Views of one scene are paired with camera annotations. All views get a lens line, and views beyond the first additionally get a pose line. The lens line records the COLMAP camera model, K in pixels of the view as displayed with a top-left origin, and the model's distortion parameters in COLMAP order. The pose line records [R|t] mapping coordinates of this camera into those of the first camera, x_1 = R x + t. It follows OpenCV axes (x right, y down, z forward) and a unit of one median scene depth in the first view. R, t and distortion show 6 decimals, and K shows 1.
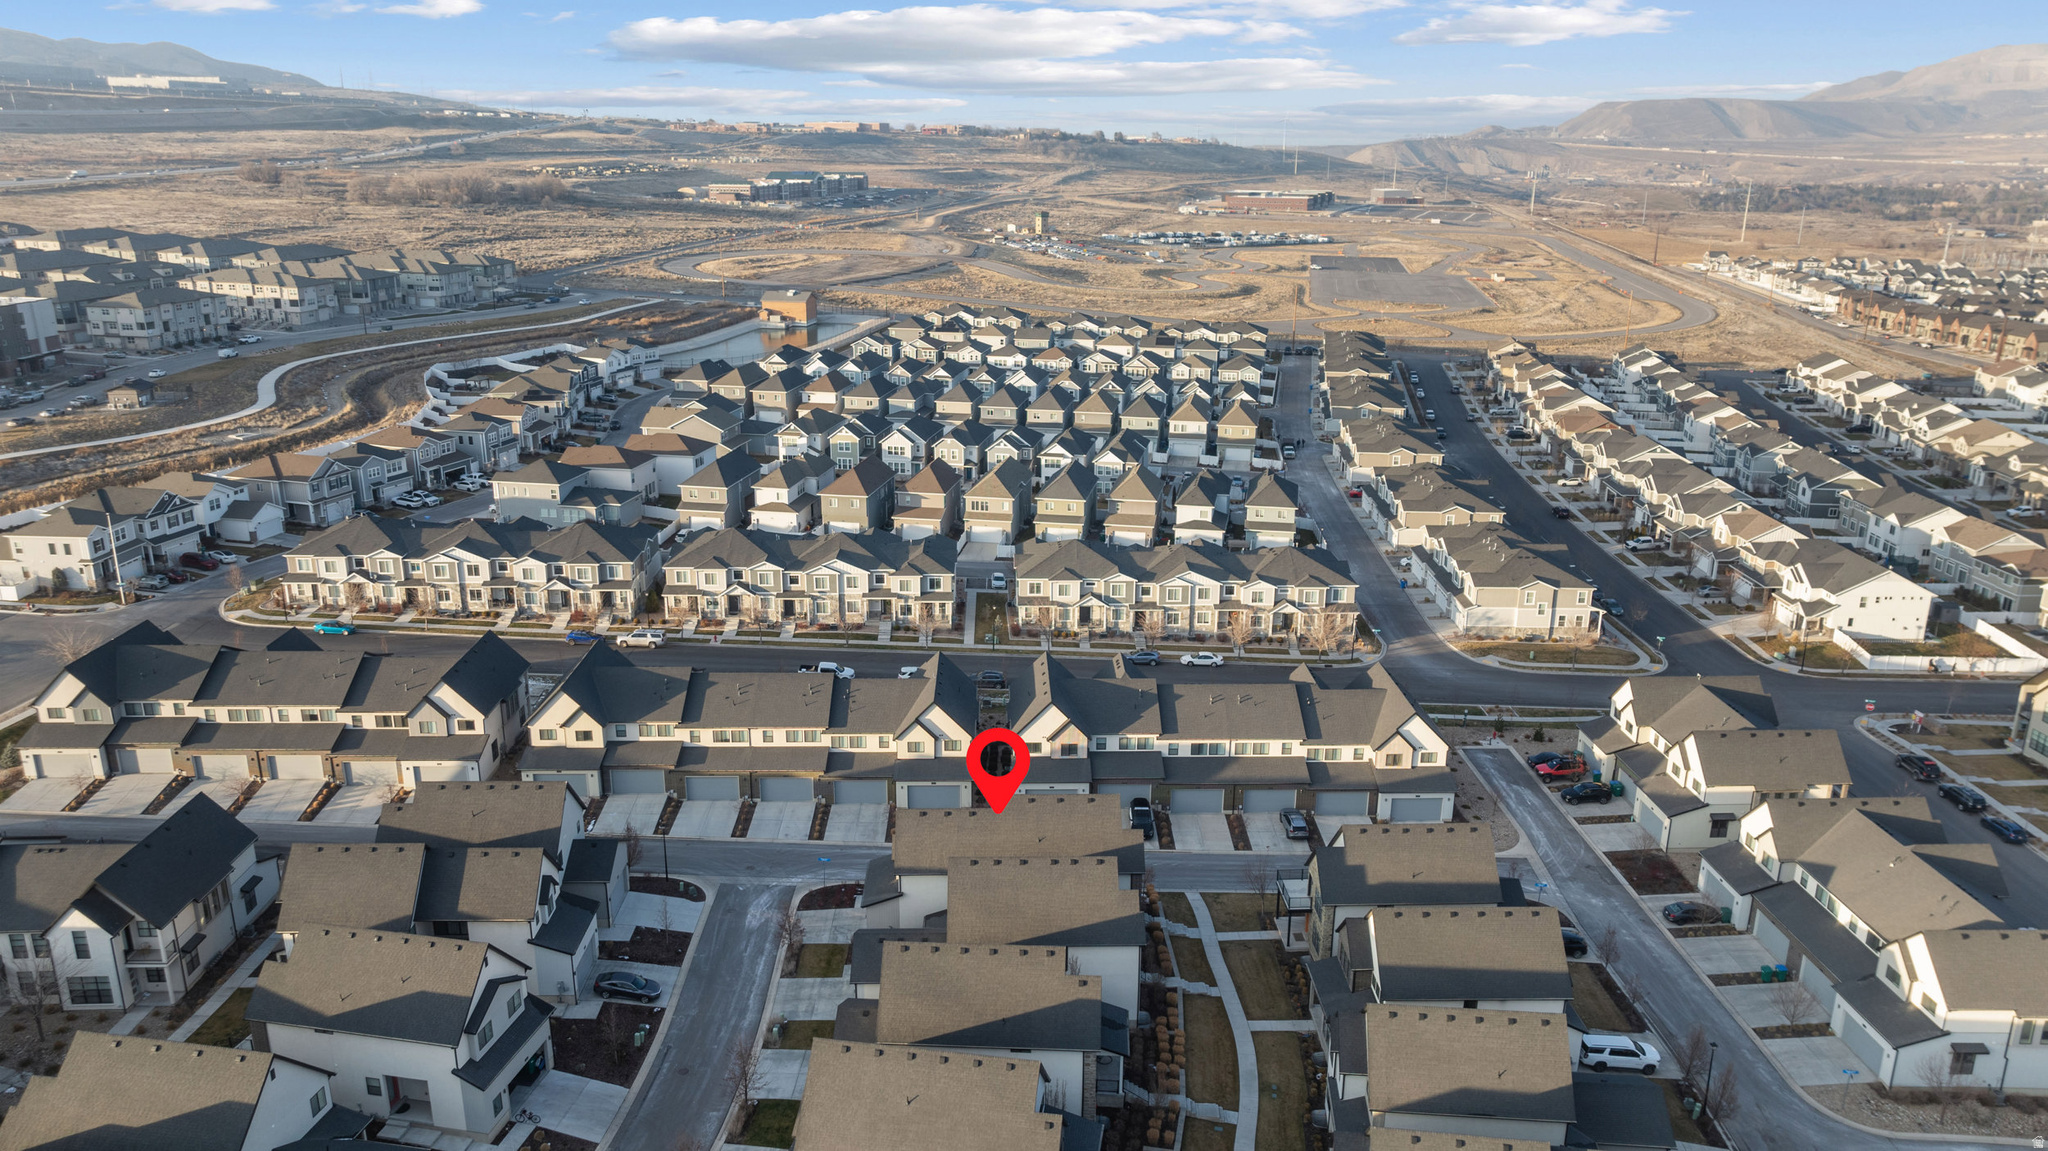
lens RADIAL K [[1440.5, 0, 1040.3], [0, 1440.5, 585.7], [0, 0, 1]] dist [-0.025060, 0.009131]
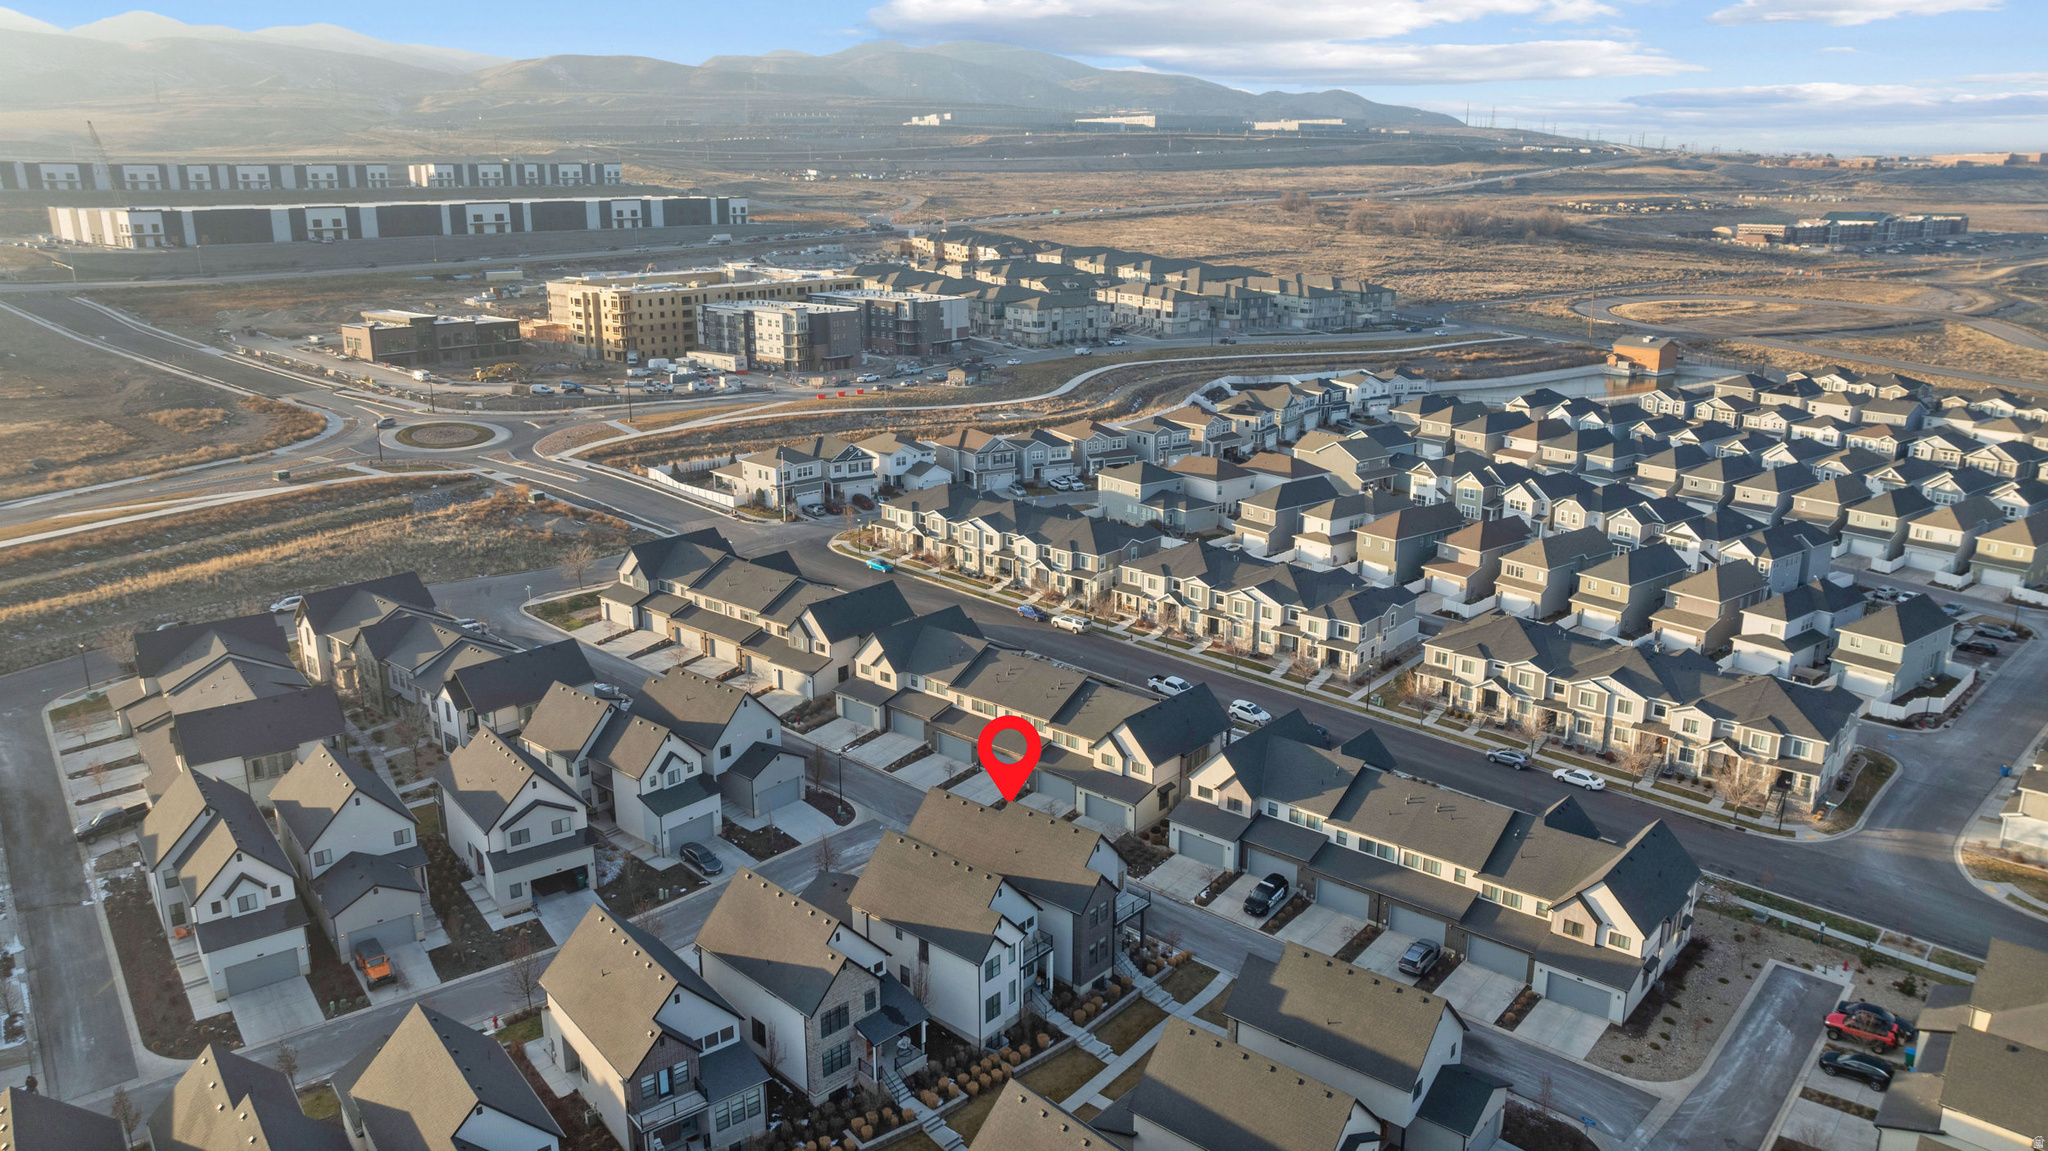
lens RADIAL K [[1440.5, 0, 1035.6], [0, 1440.5, 565.4], [0, 0, 1]] dist [-0.025060, 0.009131]
pose [[0.742165, 0.171536, -0.647894, 0.353522], [-0.194539, 0.980209, 0.036675, -0.036036], [0.641362, 0.098822, 0.760847, 0.110774]]
